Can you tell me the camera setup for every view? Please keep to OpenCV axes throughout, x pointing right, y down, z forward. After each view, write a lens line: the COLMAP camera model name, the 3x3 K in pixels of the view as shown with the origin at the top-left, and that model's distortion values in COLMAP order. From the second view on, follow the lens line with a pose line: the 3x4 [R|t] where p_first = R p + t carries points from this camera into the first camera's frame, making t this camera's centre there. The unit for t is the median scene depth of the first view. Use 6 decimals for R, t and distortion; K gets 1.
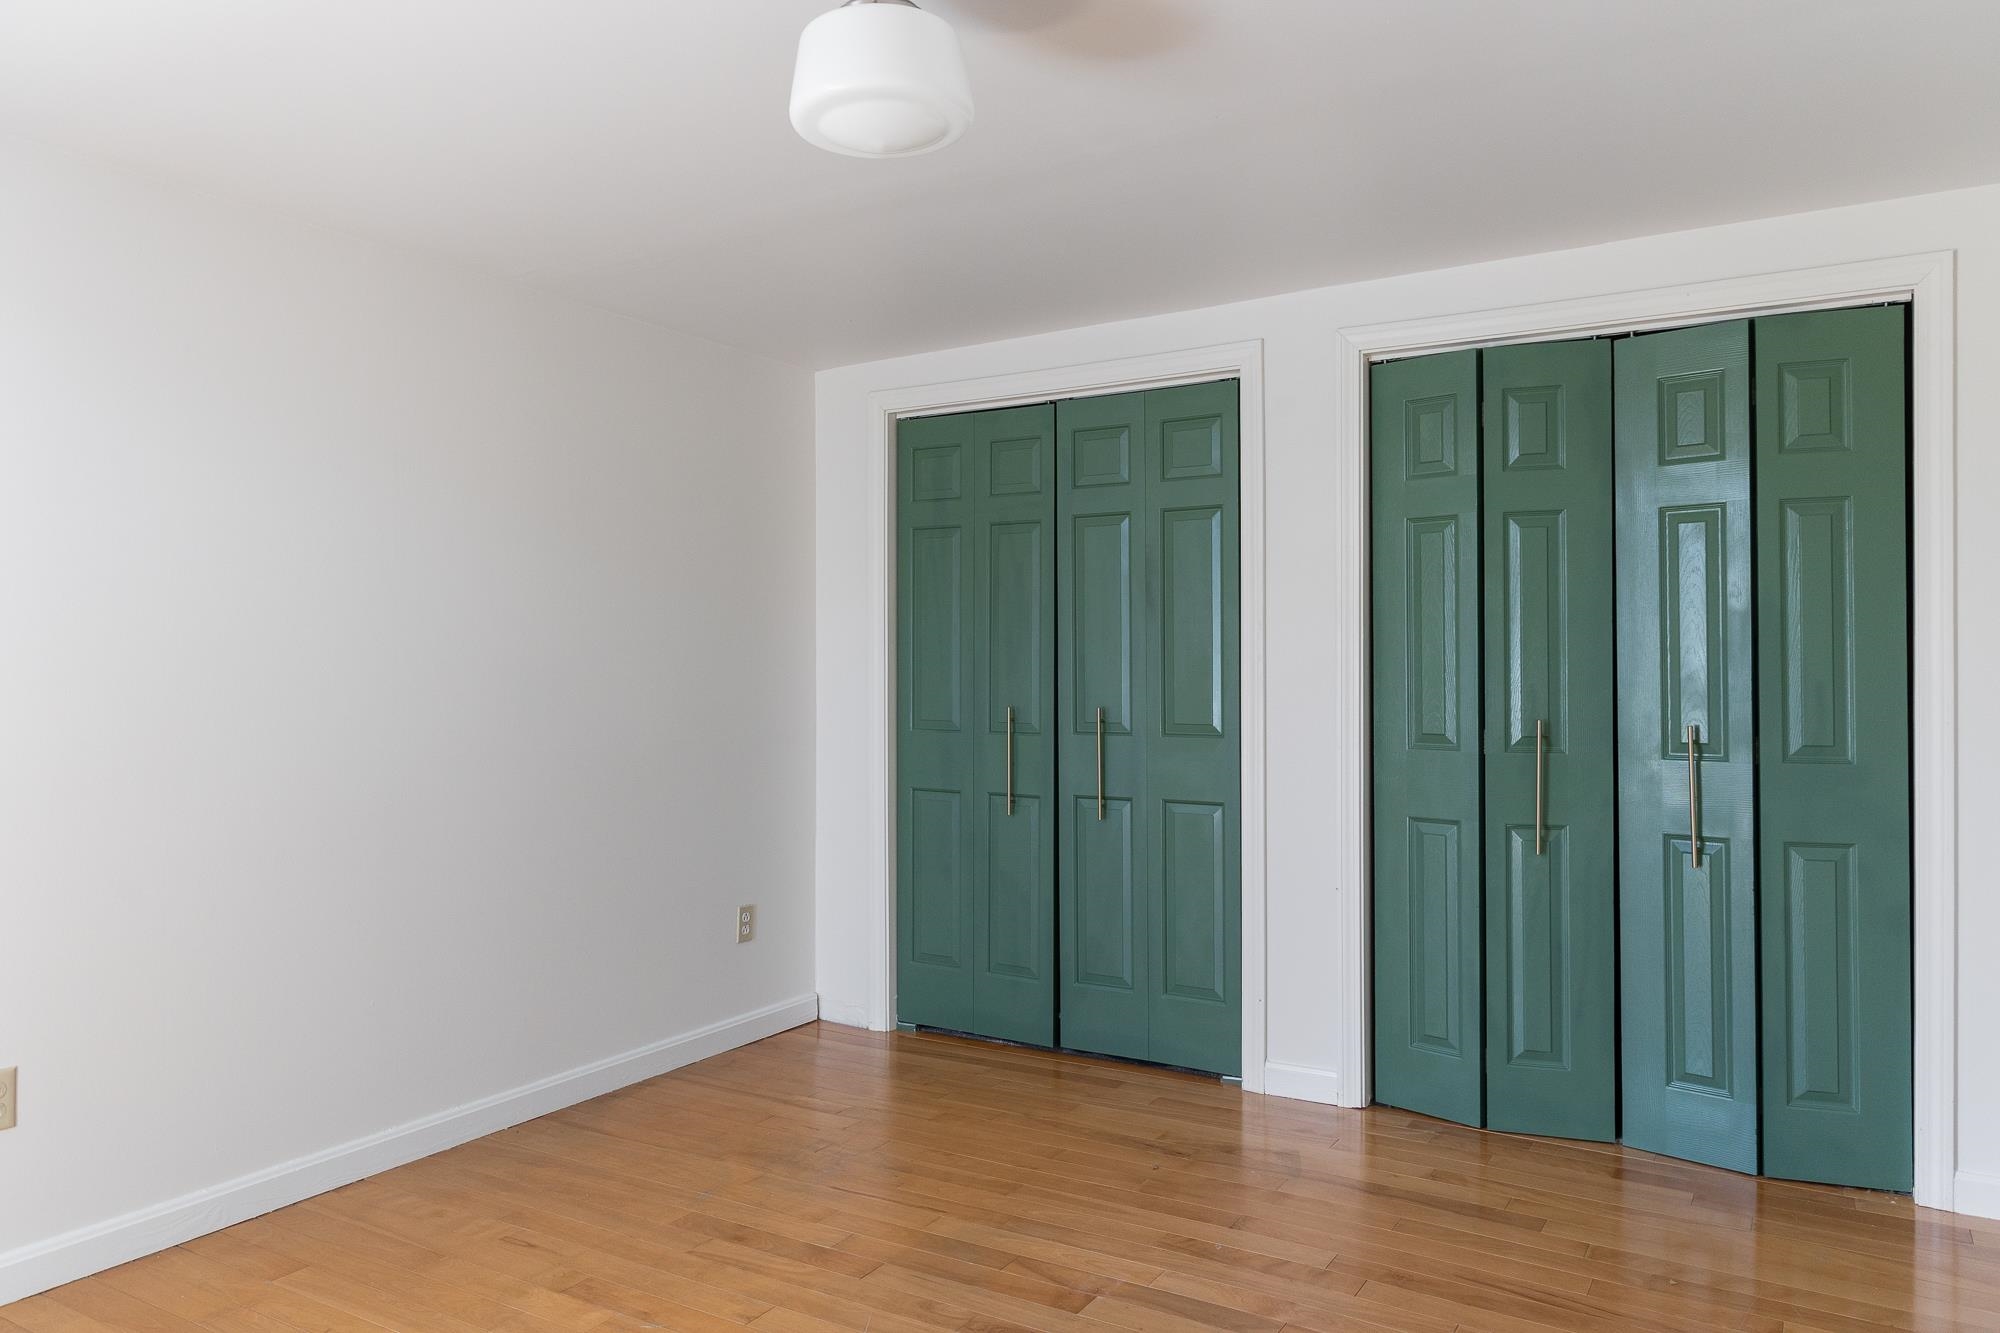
lens RADIAL K [[1399.7, 0, 996.2], [0, 1399.7, 661.6], [0, 0, 1]] dist [0.008191, -0.003081]
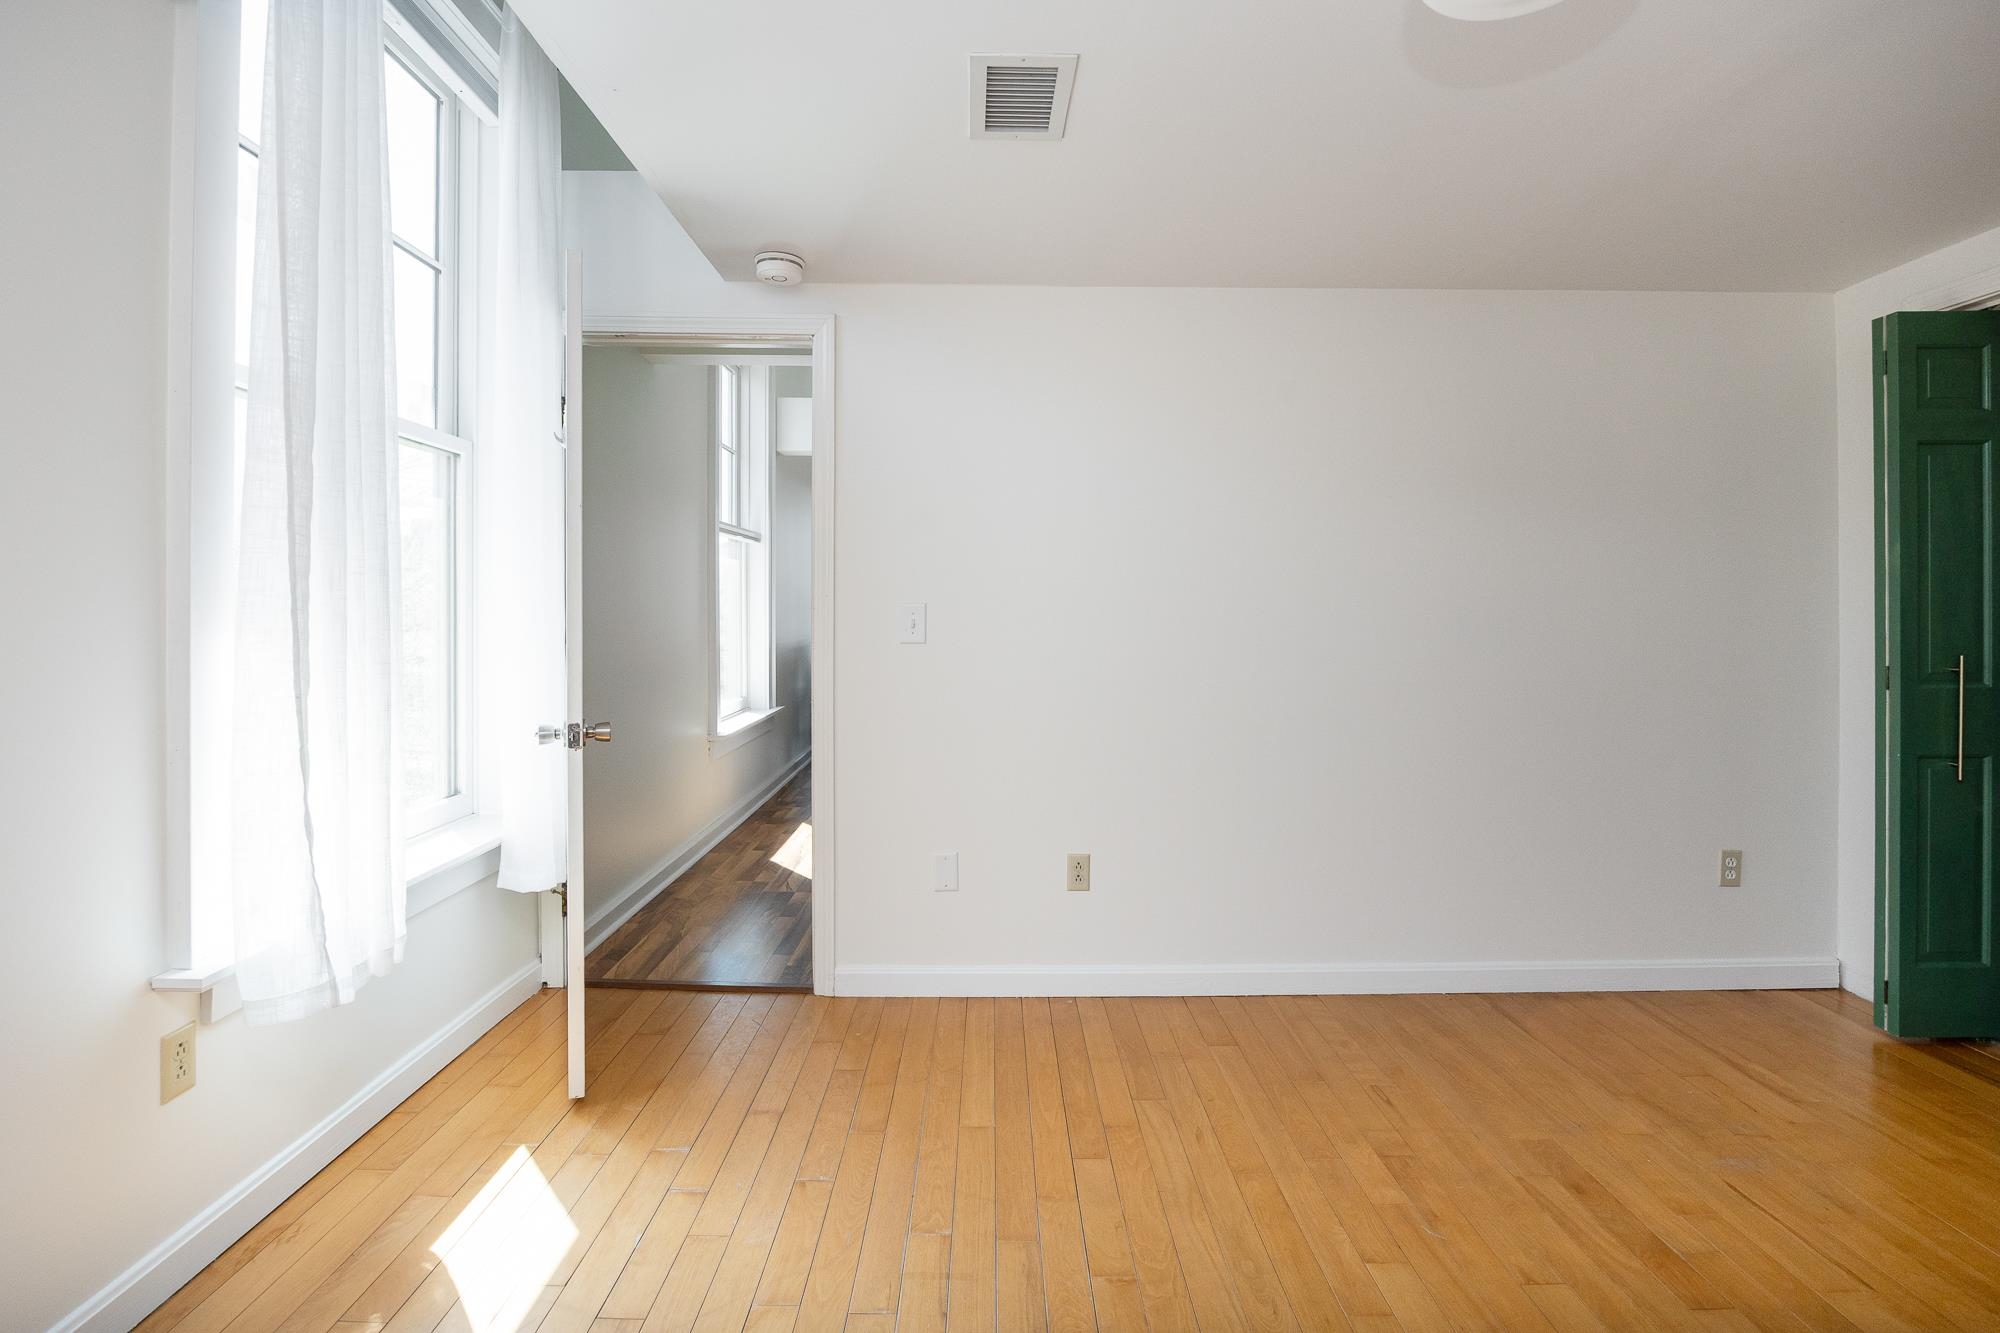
lens RADIAL K [[926.4, 0, 991.1], [0, 926.4, 609.4], [0, 0, 1]] dist [-0.014879, 0.000717]
pose [[0.521851, -0.003622, -0.853029, 0.122770], [0.002565, 0.999993, -0.002677, 0.004877], [0.853033, -0.000791, 0.521857, 0.257195]]
